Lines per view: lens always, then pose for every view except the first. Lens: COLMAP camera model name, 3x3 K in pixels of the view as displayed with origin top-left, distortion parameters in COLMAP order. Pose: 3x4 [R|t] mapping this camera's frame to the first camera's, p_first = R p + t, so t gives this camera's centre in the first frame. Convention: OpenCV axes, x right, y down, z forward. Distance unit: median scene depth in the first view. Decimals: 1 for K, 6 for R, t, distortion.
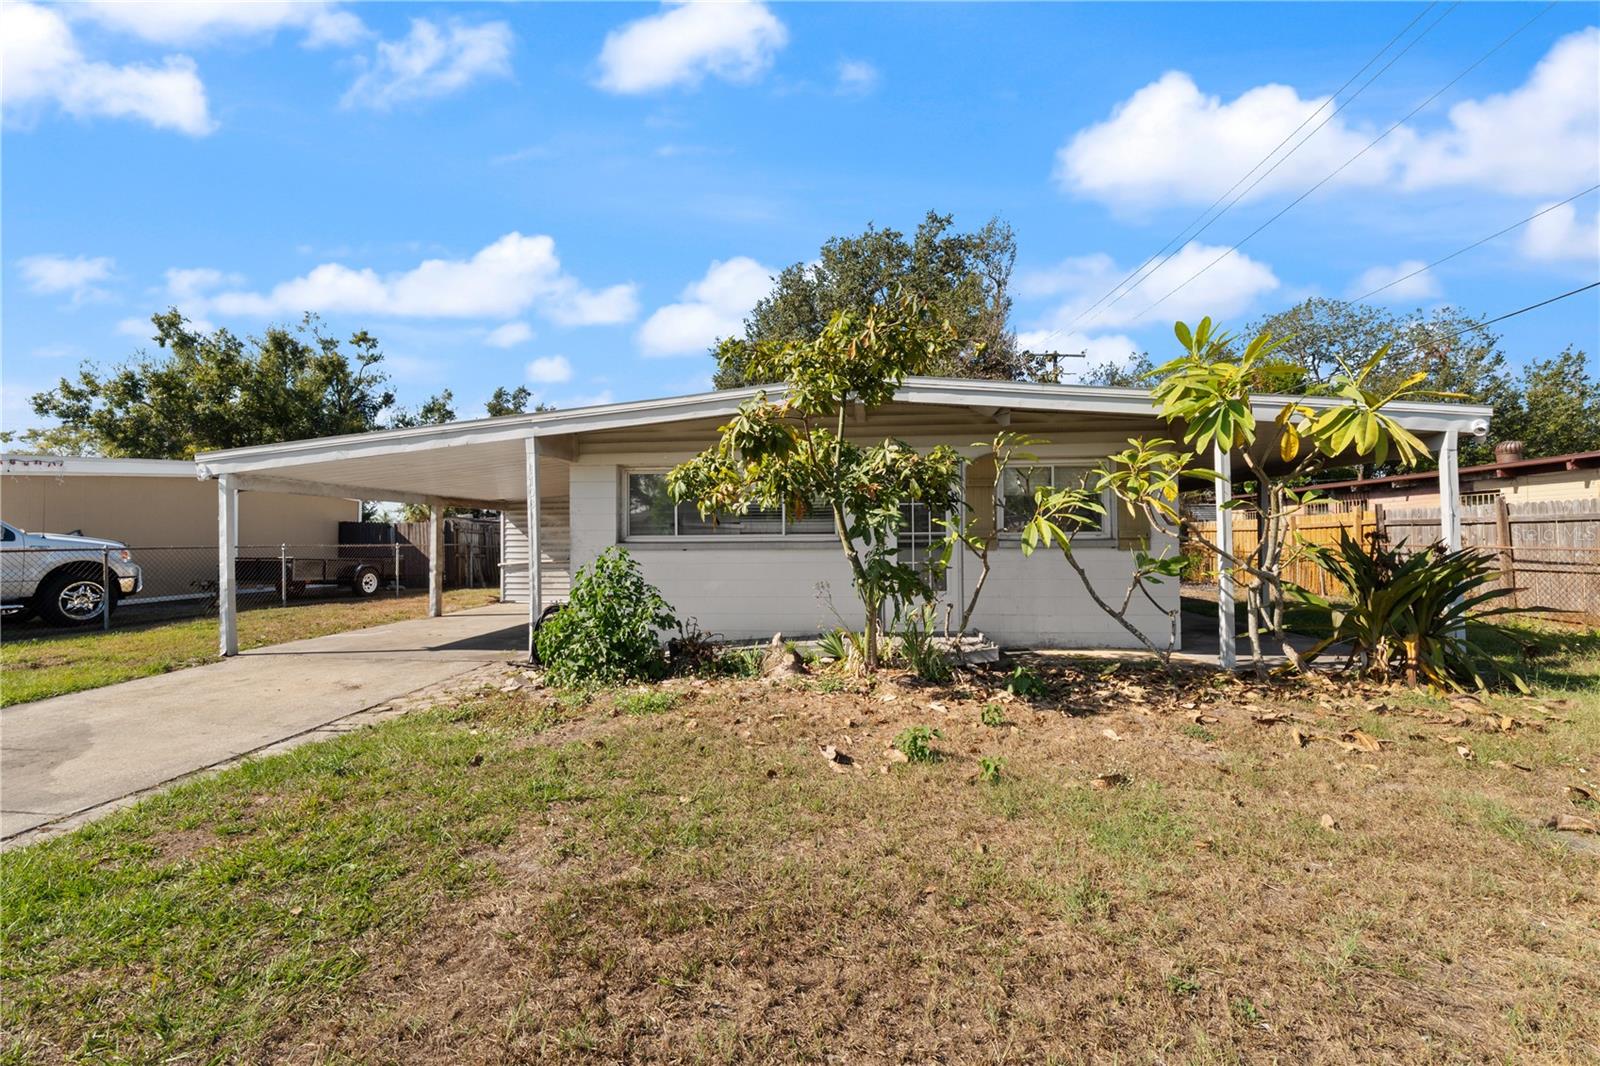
lens RADIAL K [[703.1, 0, 806.7], [0, 703.1, 543.7], [0, 0, 1]] dist [-0.009420, -0.000885]
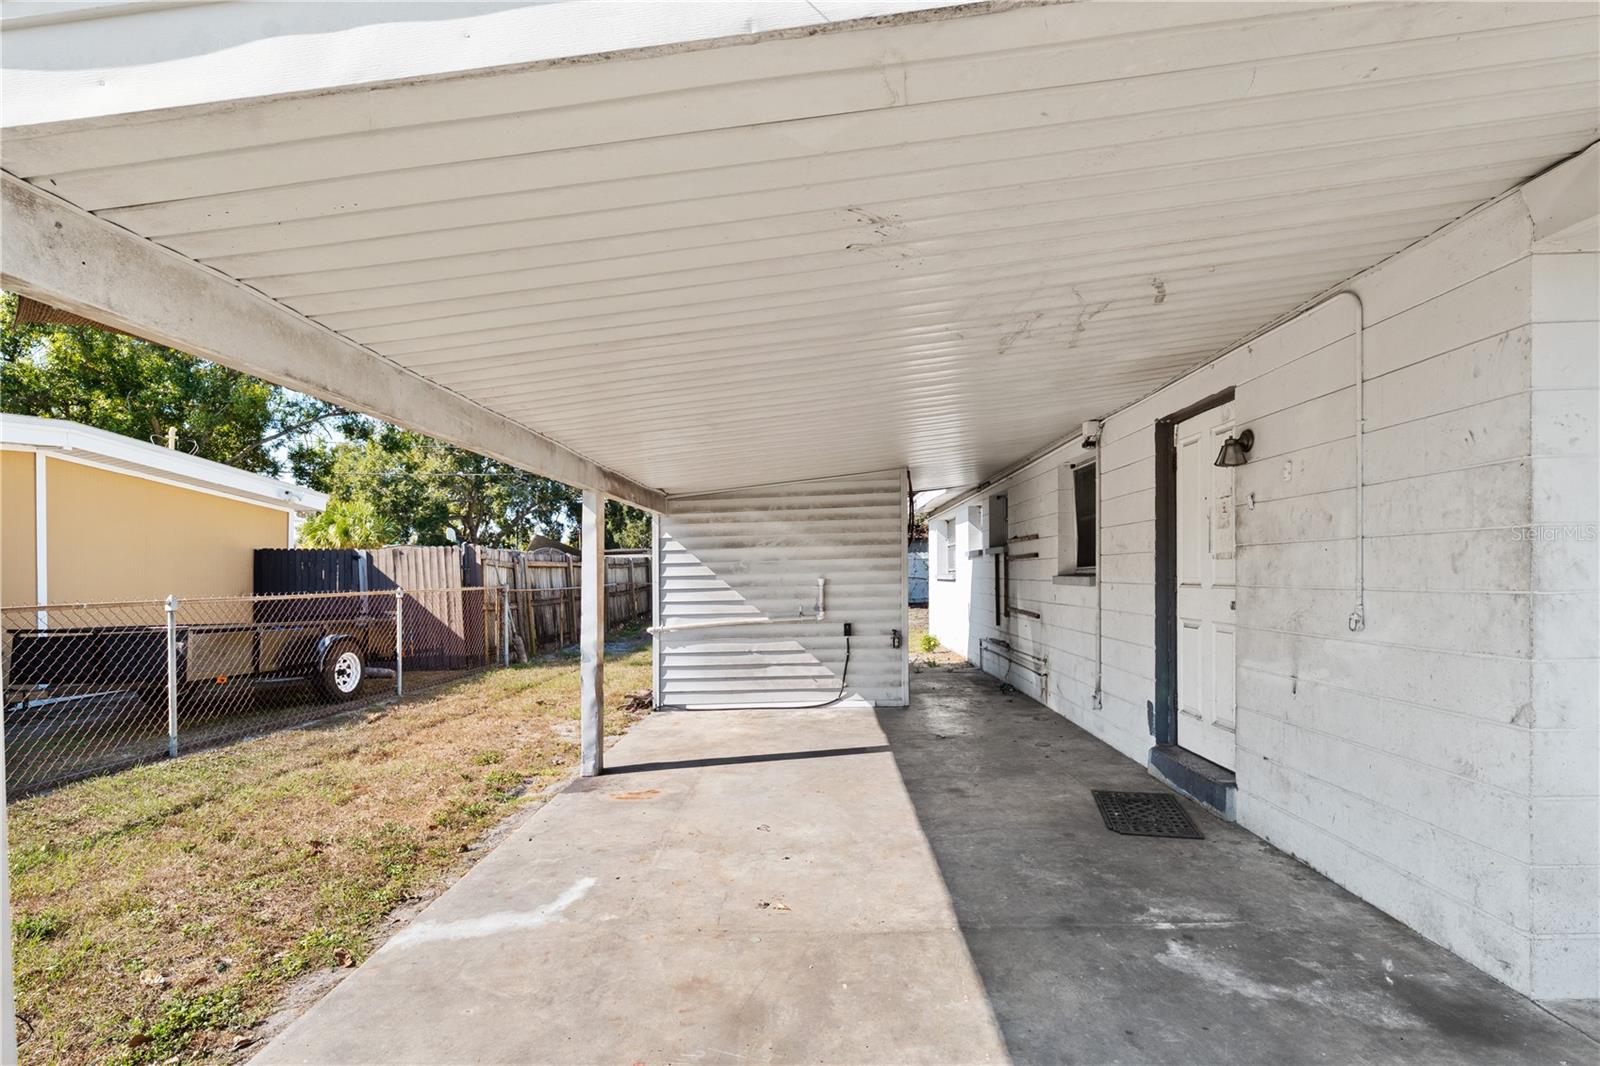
lens RADIAL K [[782.0, 0, 808.7], [0, 782.0, 570.5], [0, 0, 1]] dist [-0.002995, -0.000656]
pose [[0.995908, -0.020481, 0.088020, -0.369845], [0.020967, 0.999770, -0.004604, -0.004799], [-0.087906, 0.006430, 0.996108, 0.455889]]
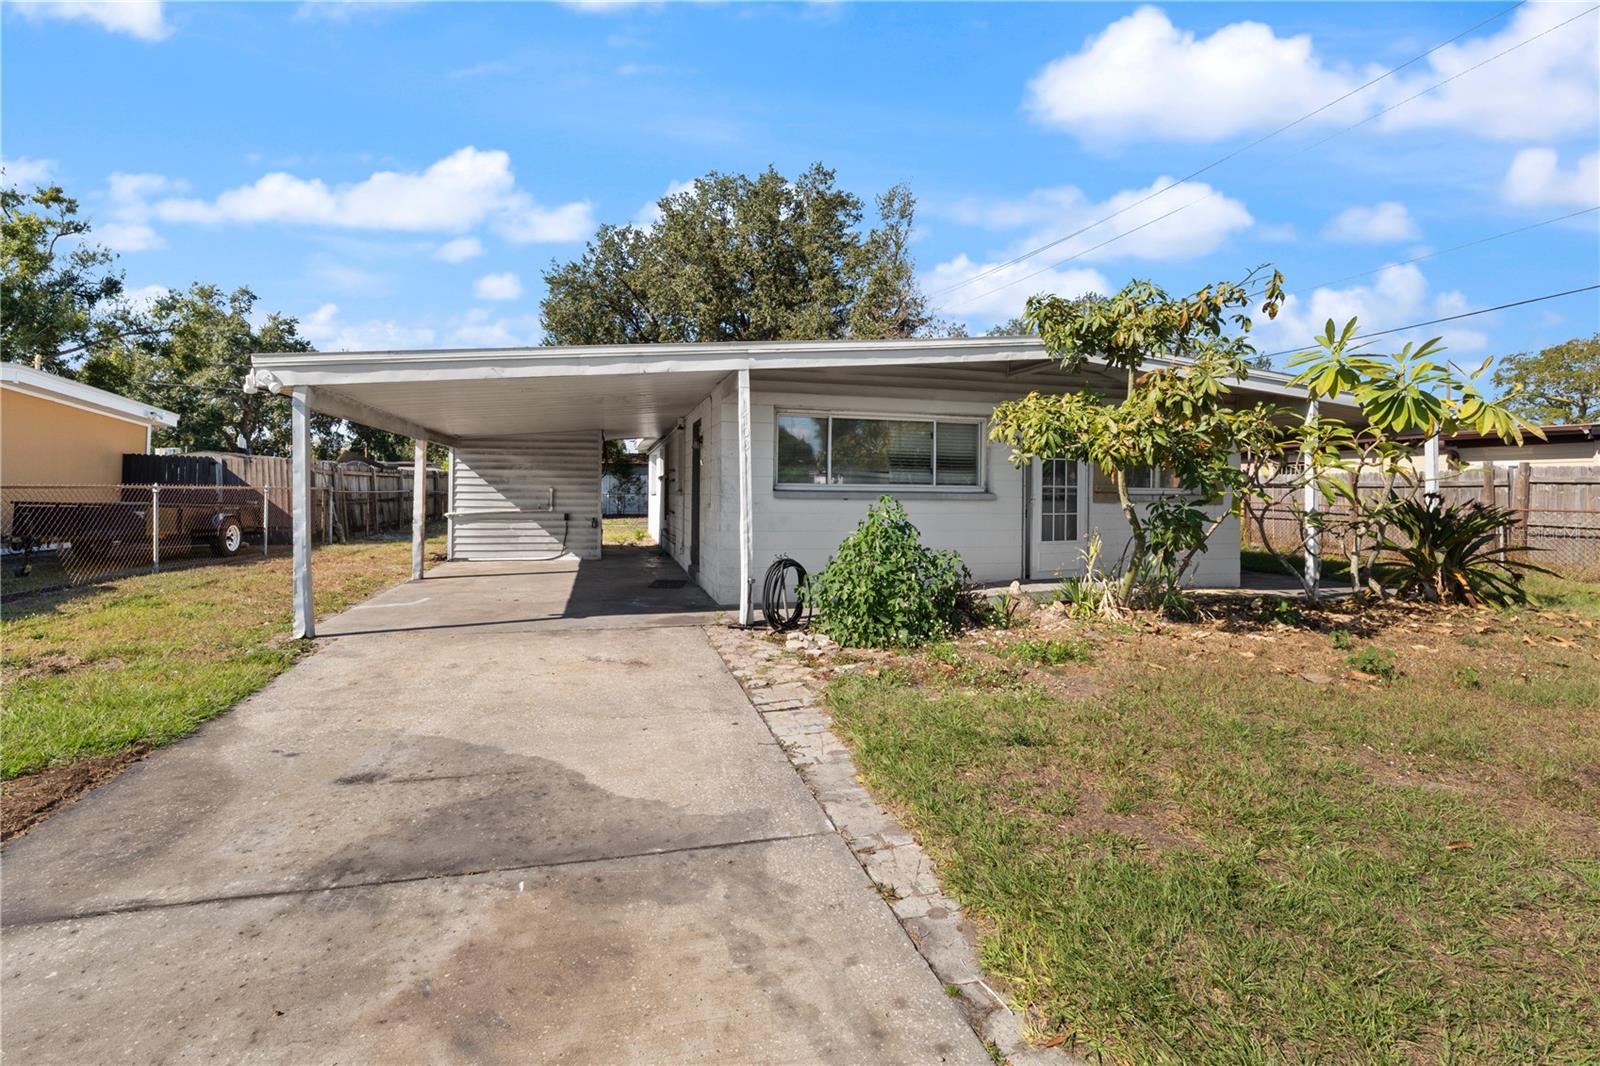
lens RADIAL K [[703.1, 0, 802.7], [0, 703.1, 522.5], [0, 0, 1]] dist [-0.009420, -0.000885]
pose [[0.929181, -0.002390, 0.369617, -0.347693], [-0.013594, 0.999082, 0.040635, 0.000745], [-0.369374, -0.042781, 0.928295, 0.084699]]
